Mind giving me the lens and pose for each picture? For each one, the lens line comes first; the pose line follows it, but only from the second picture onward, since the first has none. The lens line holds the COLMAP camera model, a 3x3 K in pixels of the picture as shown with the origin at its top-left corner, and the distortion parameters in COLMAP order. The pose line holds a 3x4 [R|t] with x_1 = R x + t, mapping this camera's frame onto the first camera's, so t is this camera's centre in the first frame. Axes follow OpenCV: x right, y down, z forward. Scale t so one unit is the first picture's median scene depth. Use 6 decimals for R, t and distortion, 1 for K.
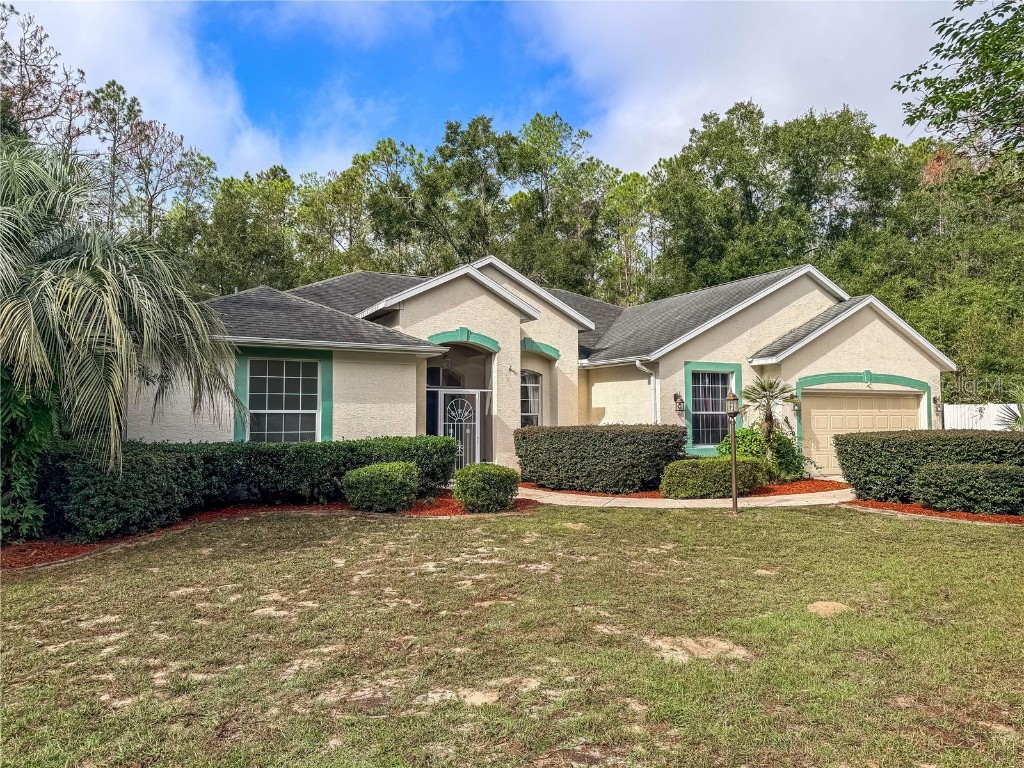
lens RADIAL K [[718.8, 0, 512.1], [0, 718.8, 388.7], [0, 0, 1]] dist [0.070778, -0.084412]
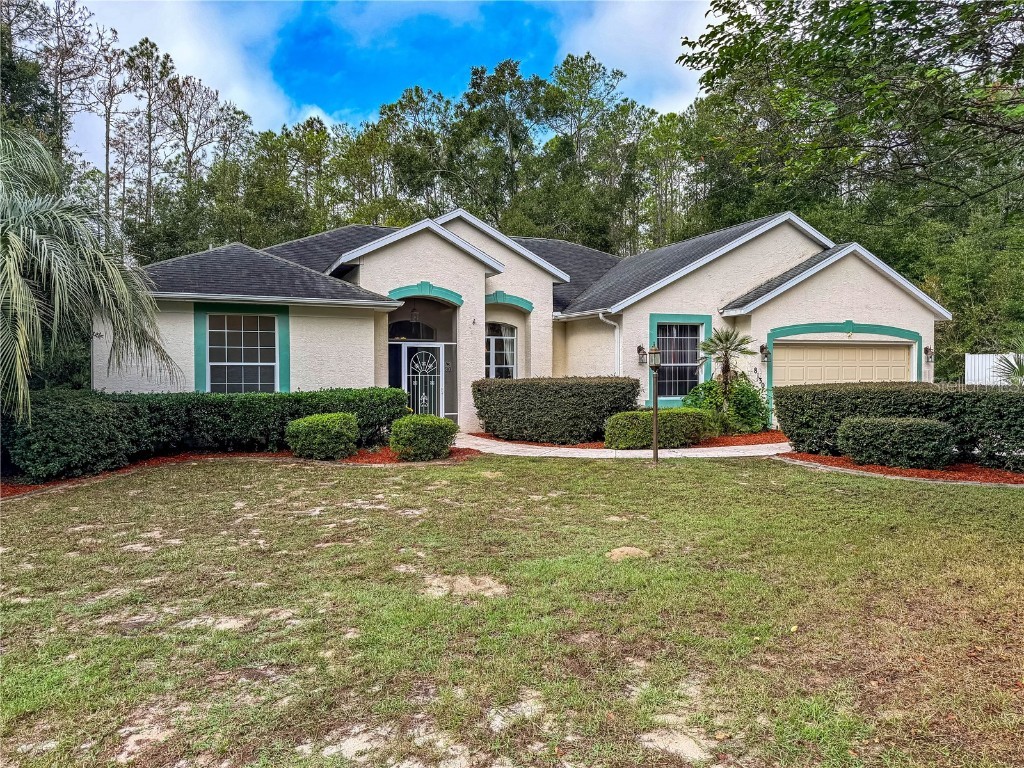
lens RADIAL K [[718.8, 0, 512.1], [0, 718.8, 388.7], [0, 0, 1]] dist [0.070778, -0.084412]
pose [[0.996085, 0.002776, -0.088356, 0.146436], [0.003488, 0.997494, 0.070659, -0.005208], [0.088331, -0.070690, 0.993580, -0.017203]]
